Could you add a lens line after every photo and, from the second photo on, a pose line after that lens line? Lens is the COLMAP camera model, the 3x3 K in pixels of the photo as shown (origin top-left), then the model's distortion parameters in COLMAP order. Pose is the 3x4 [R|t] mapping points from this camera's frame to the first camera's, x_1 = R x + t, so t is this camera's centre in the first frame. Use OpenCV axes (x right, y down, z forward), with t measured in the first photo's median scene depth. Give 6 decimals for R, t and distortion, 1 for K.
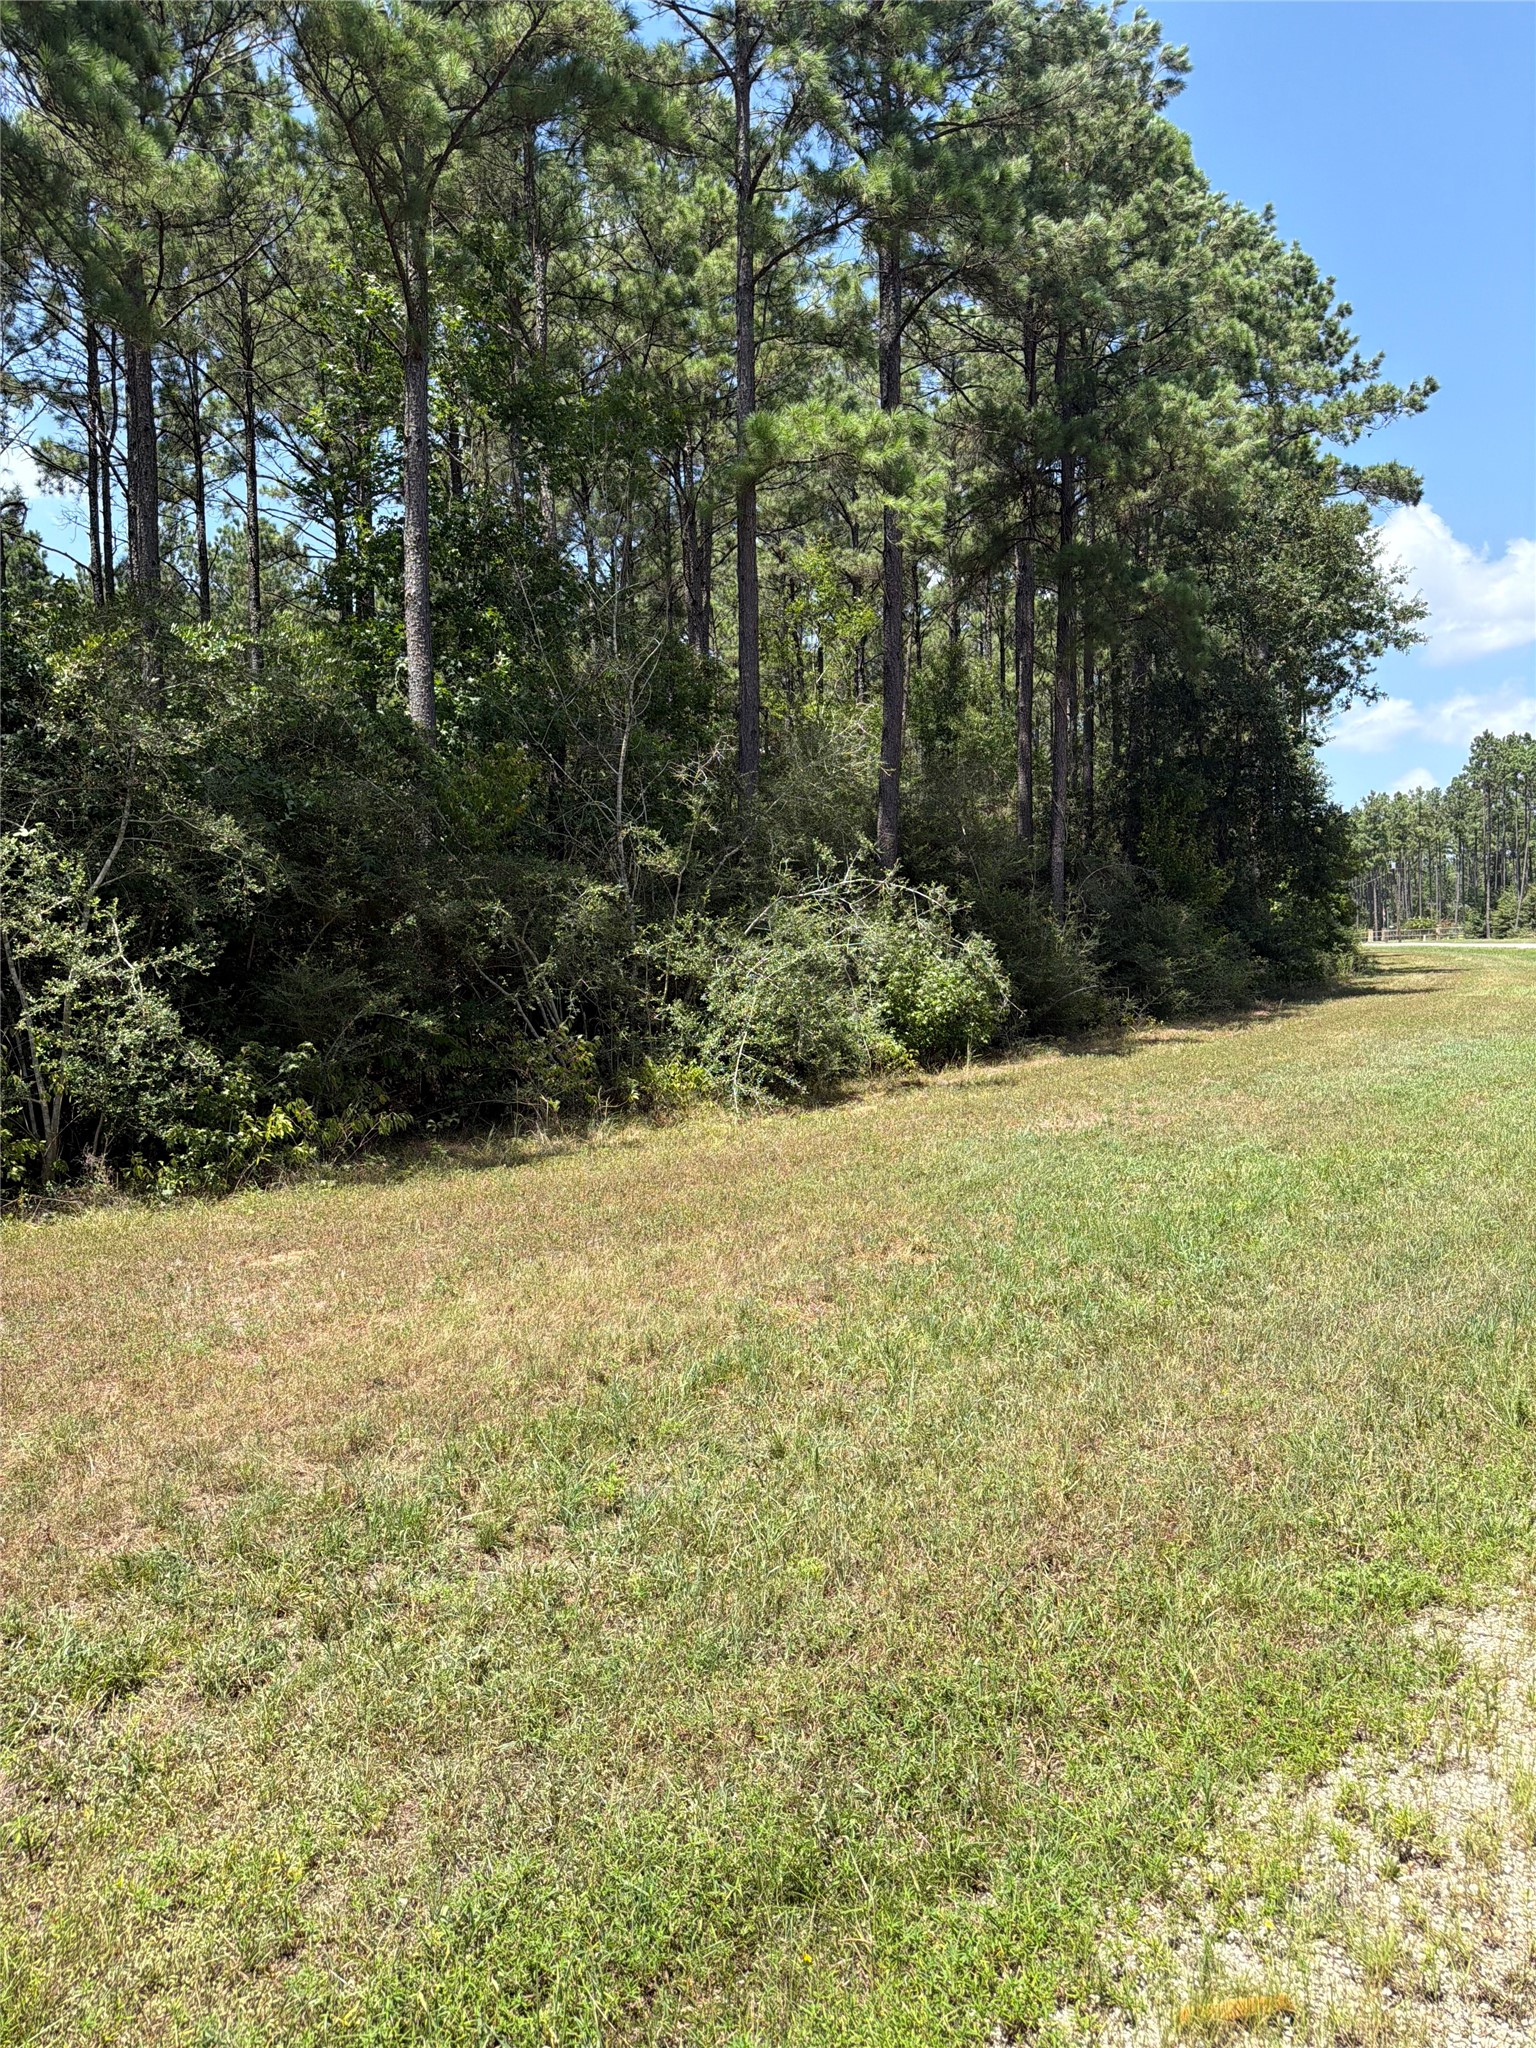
lens RADIAL K [[1445.7, 0, 768.0], [0, 1445.7, 1024.0], [0, 0, 1]] dist [0.017602, -0.000049]
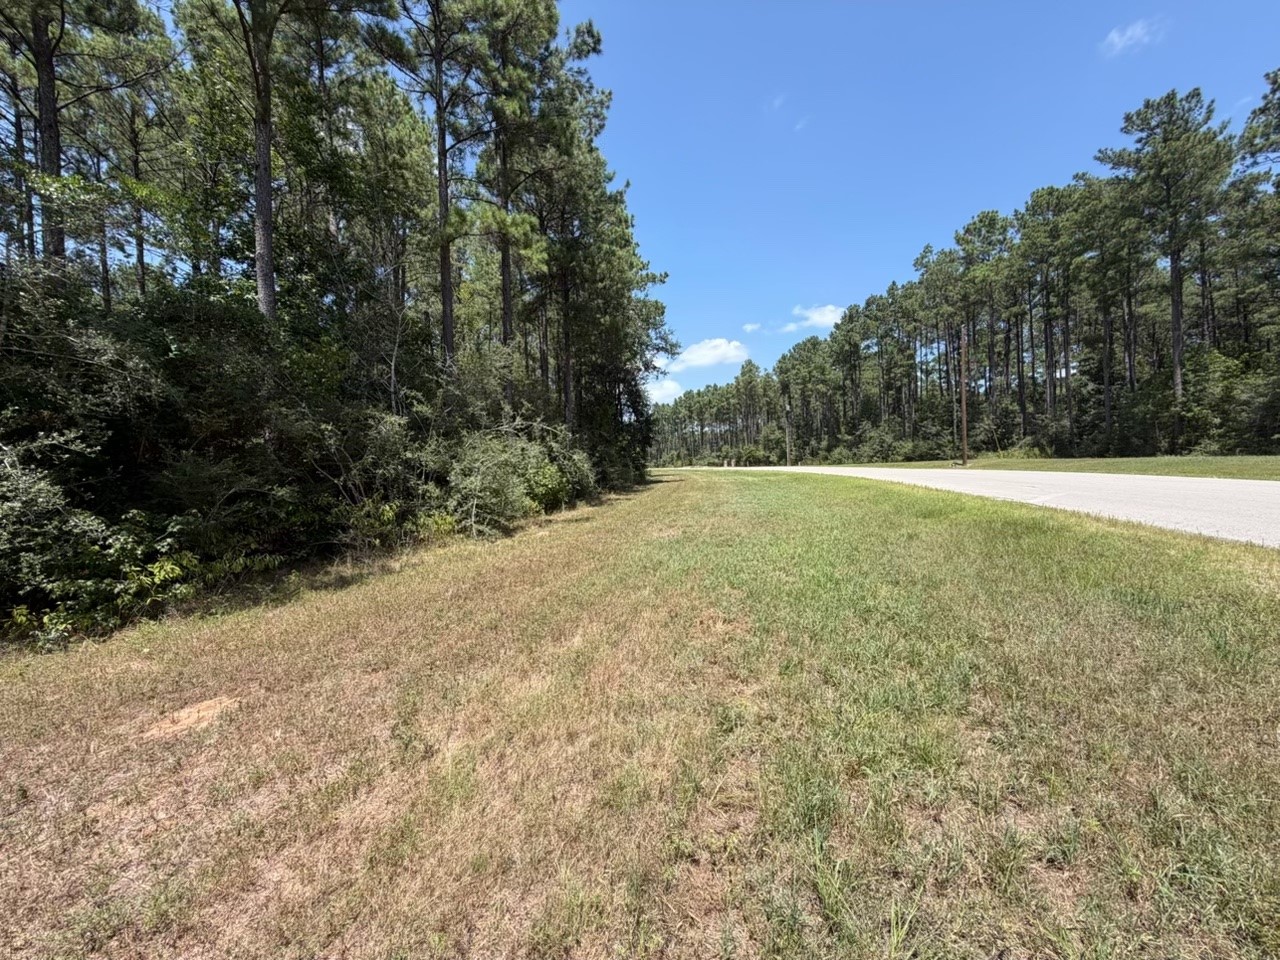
lens RADIAL K [[504.4, 0, 630.8], [0, 504.4, 484.1], [0, 0, 1]] dist [-0.006202, -0.000044]
pose [[0.906941, -0.017238, 0.420904, -0.110173], [0.030402, 0.999235, -0.024585, 0.010780], [-0.420159, 0.035093, 0.906772, 0.309115]]
